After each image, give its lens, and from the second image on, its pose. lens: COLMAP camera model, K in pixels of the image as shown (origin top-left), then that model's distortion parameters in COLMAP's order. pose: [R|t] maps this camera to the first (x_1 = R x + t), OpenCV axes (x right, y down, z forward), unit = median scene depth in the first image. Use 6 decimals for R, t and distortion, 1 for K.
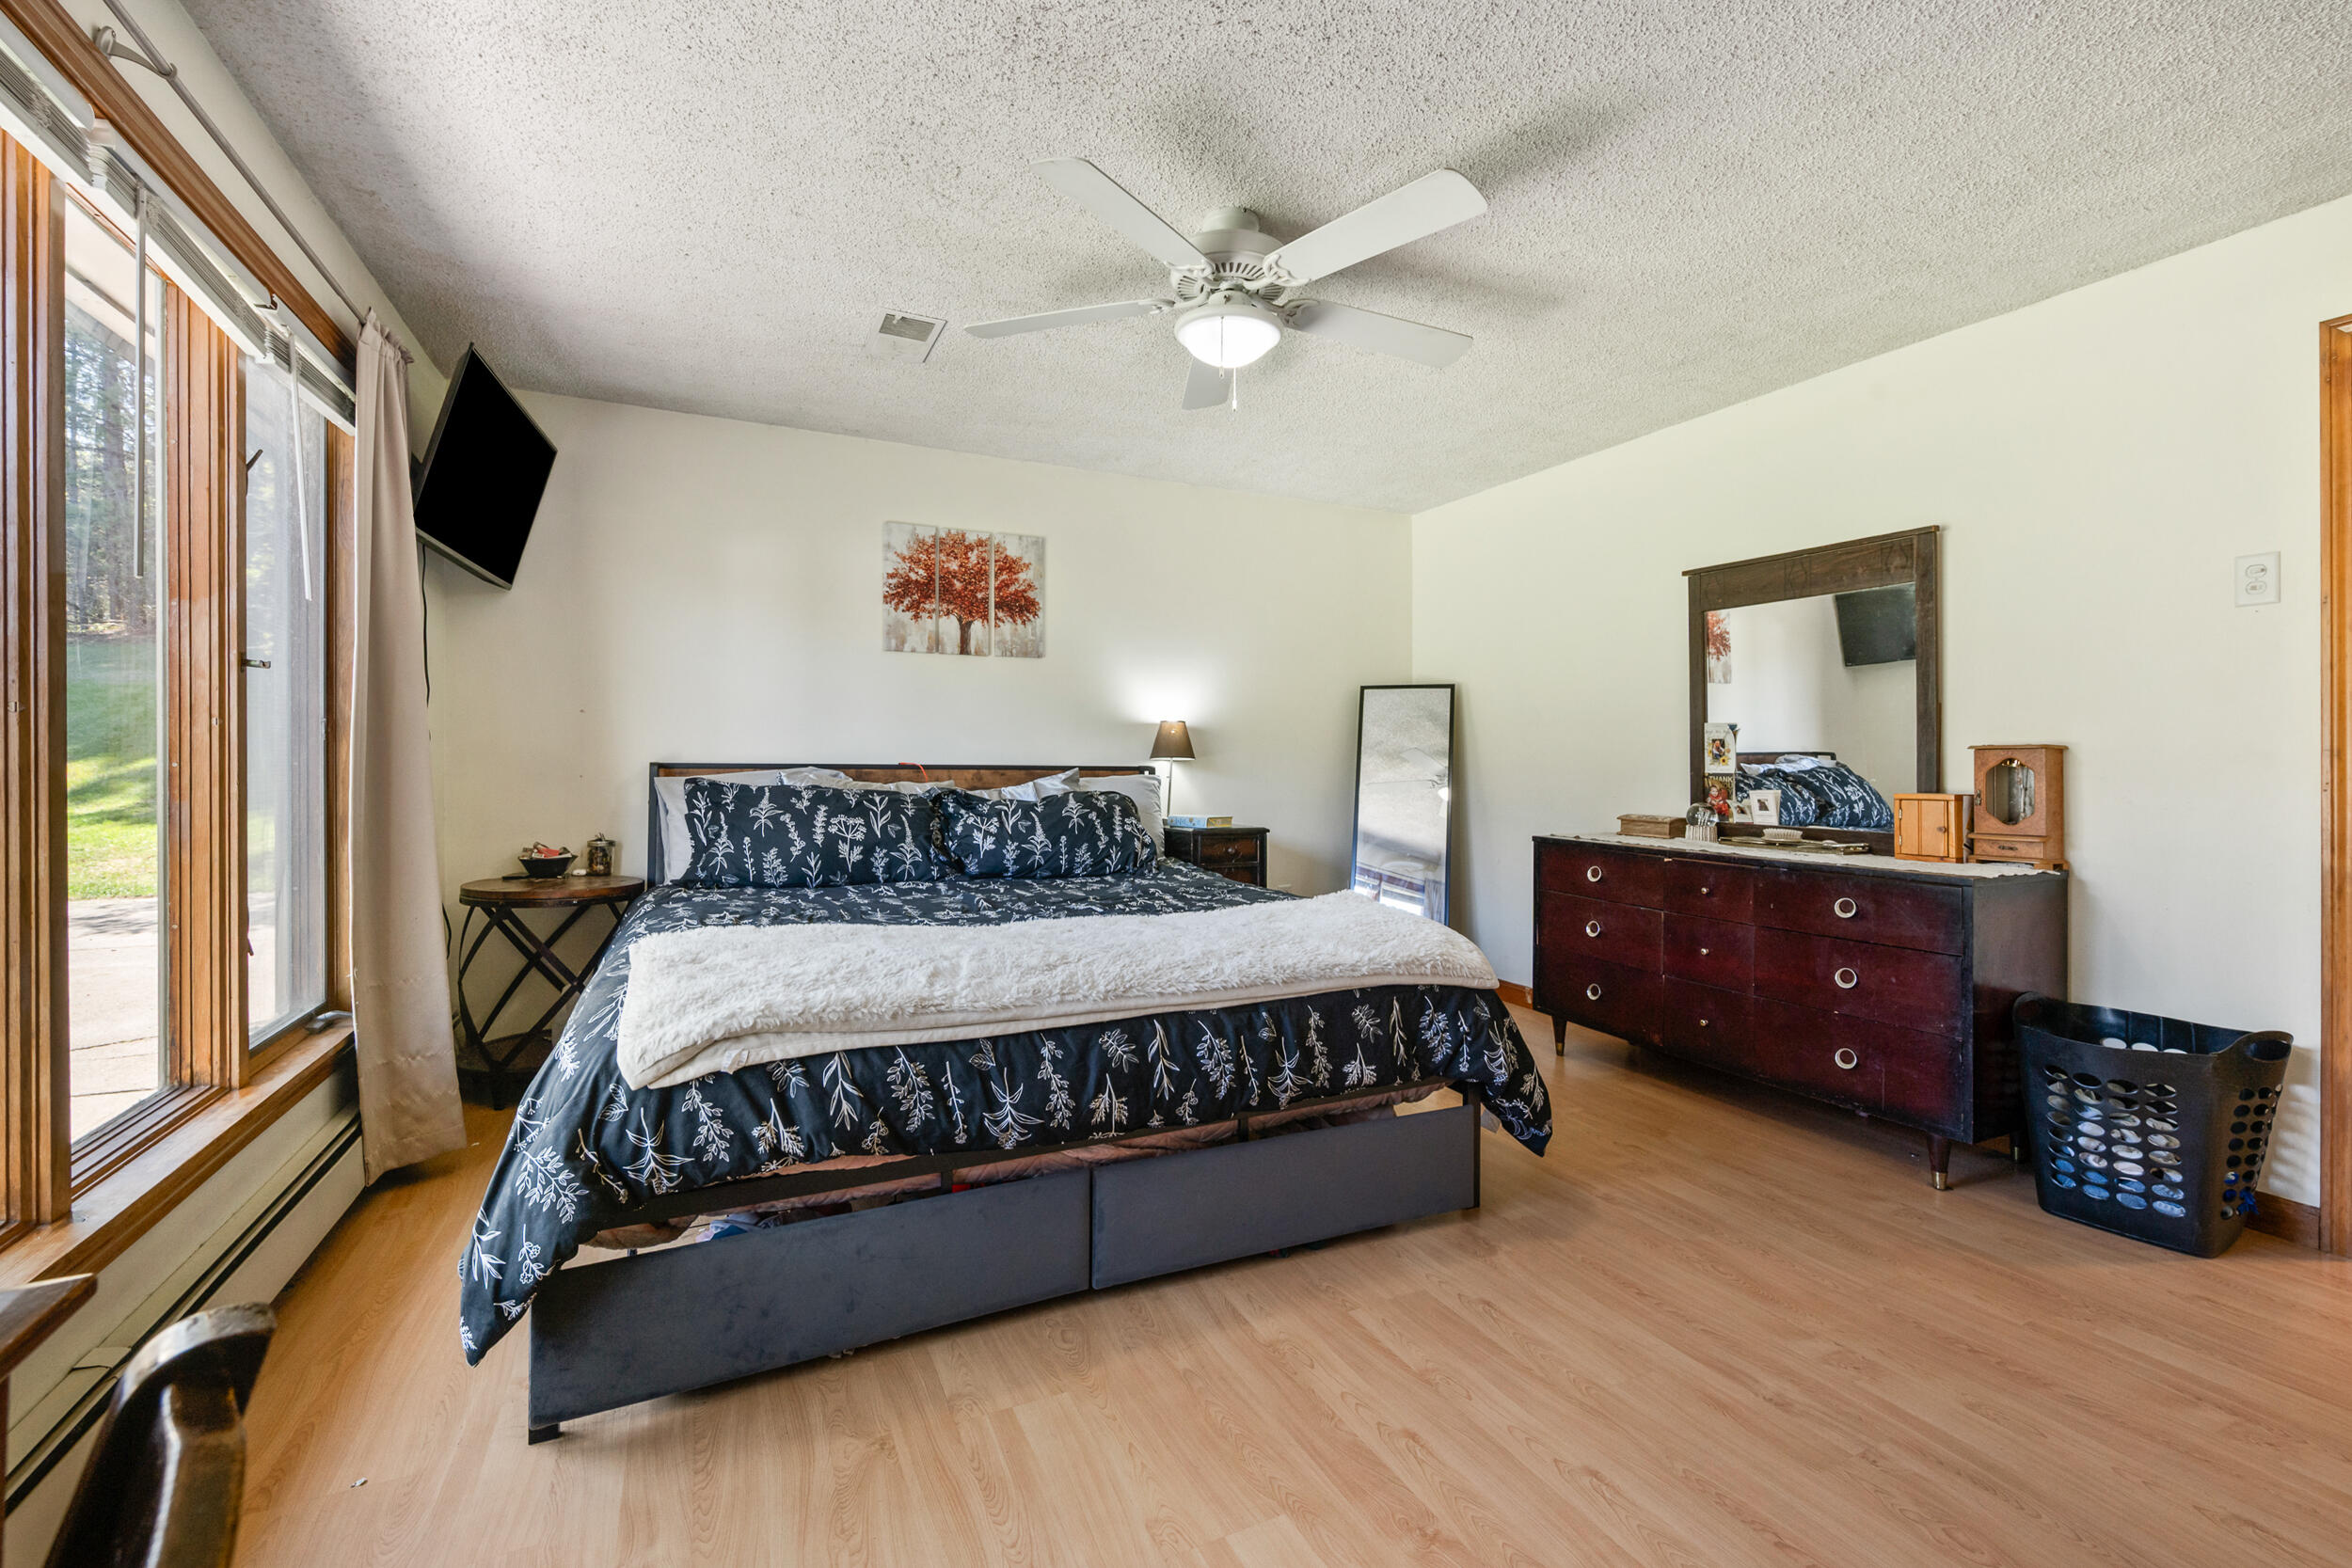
lens RADIAL K [[975.3, 0, 1166.6], [0, 975.3, 754.6], [0, 0, 1]] dist [-0.000691, -0.000118]
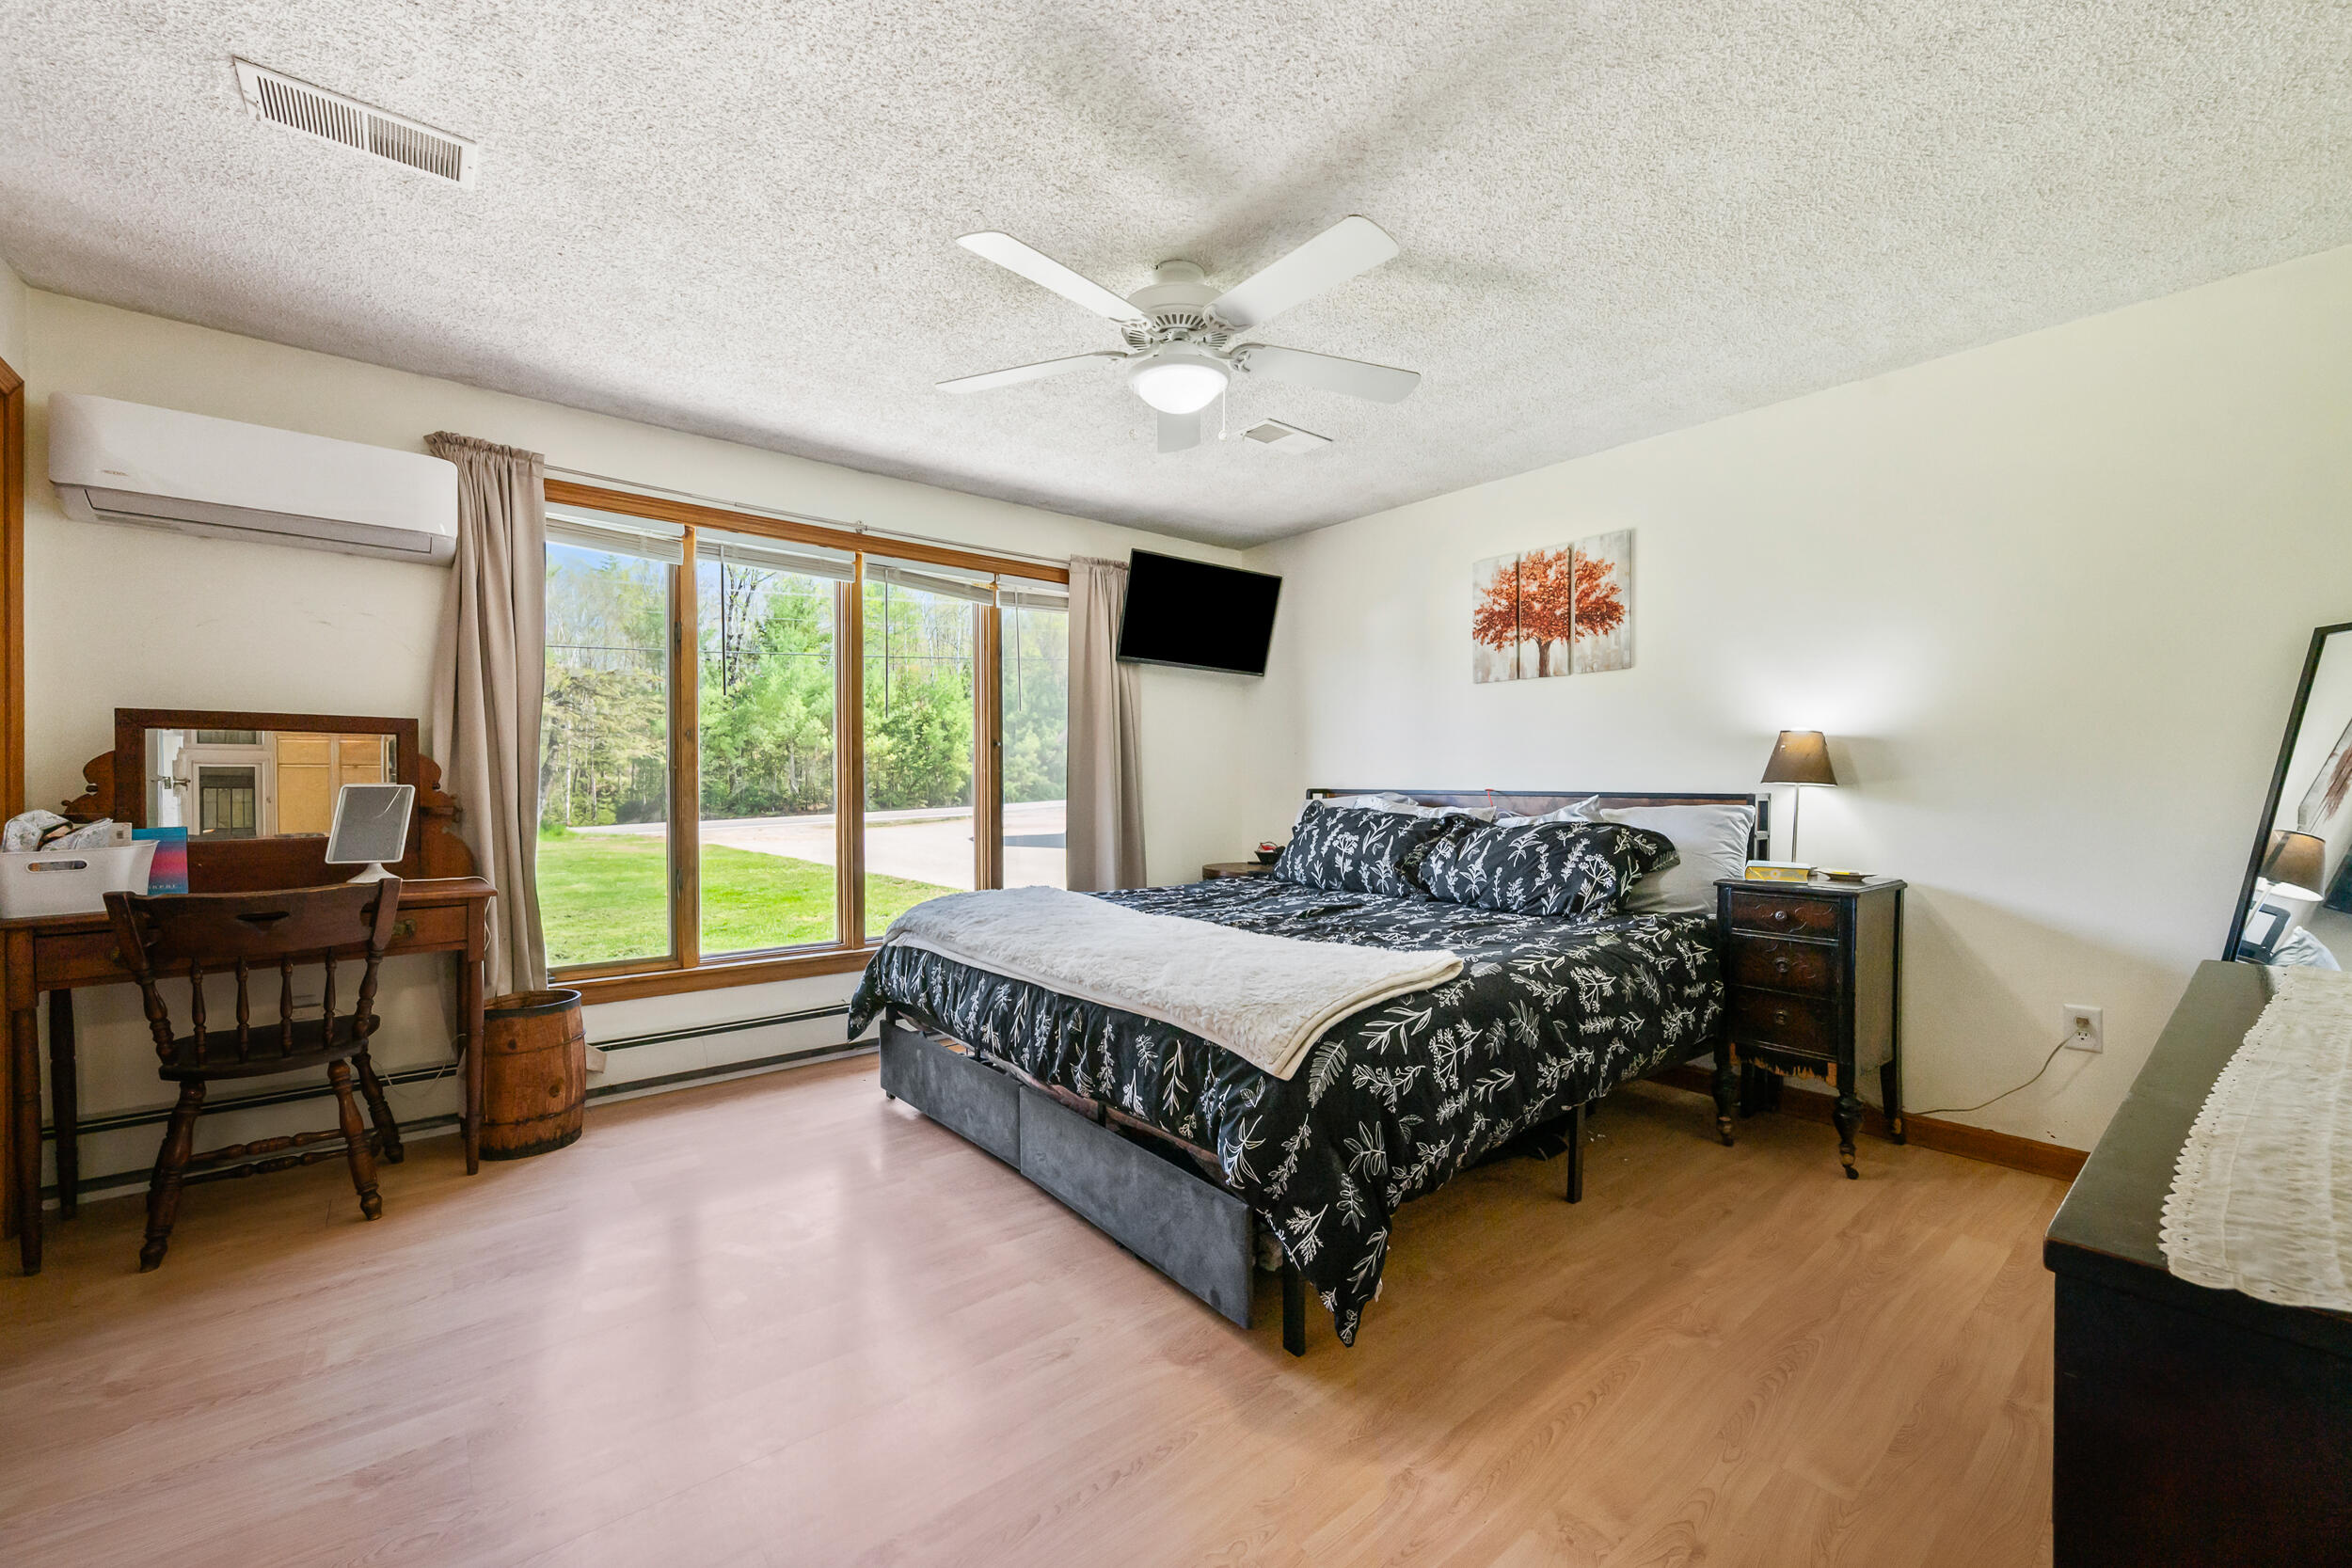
lens RADIAL K [[929.9, 0, 1183.3], [0, 929.9, 782.6], [0, 0, 1]] dist [0.000658, 0.000012]
pose [[0.256991, -0.007251, -0.966387, 0.605815], [0.004082, 0.999971, -0.006418, 0.006253], [0.966405, -0.002296, 0.257013, 0.431266]]
